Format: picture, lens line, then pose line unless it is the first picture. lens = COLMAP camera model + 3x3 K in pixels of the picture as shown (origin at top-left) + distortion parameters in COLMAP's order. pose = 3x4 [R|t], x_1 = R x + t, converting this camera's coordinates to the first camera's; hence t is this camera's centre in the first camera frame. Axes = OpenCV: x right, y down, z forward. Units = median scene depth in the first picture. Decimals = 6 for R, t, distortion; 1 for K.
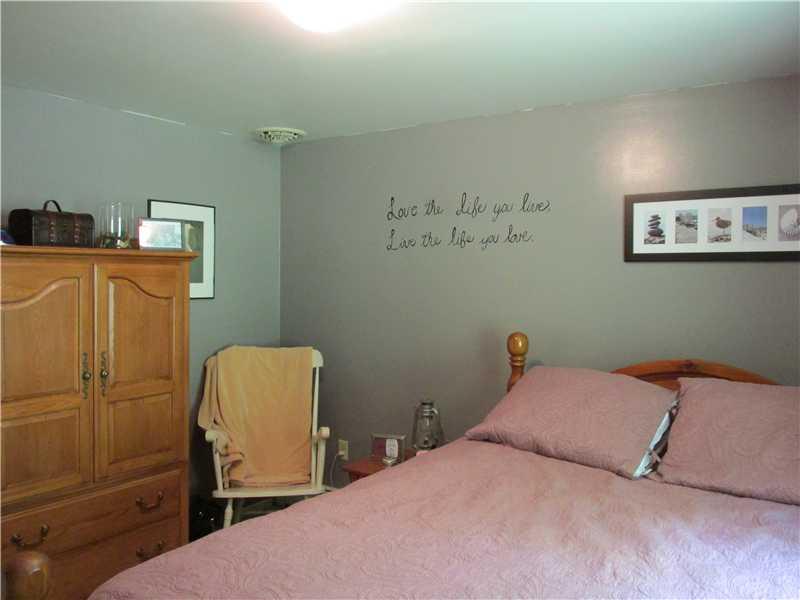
lens RADIAL K [[671.2, 0, 400.0], [0, 671.2, 300.0], [0, 0, 1]] dist [-0.009809, -0.002932]
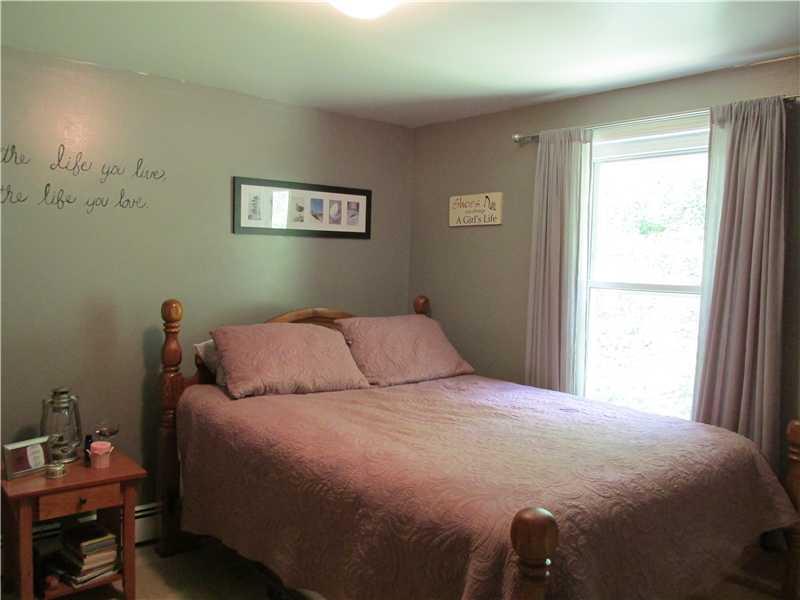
lens RADIAL K [[671.2, 0, 400.0], [0, 671.2, 300.0], [0, 0, 1]] dist [-0.009809, -0.002932]
pose [[0.257810, -0.063960, 0.964076, -0.718028], [0.012025, 0.997942, 0.062991, -0.010543], [-0.966121, -0.004647, 0.258048, 0.403977]]
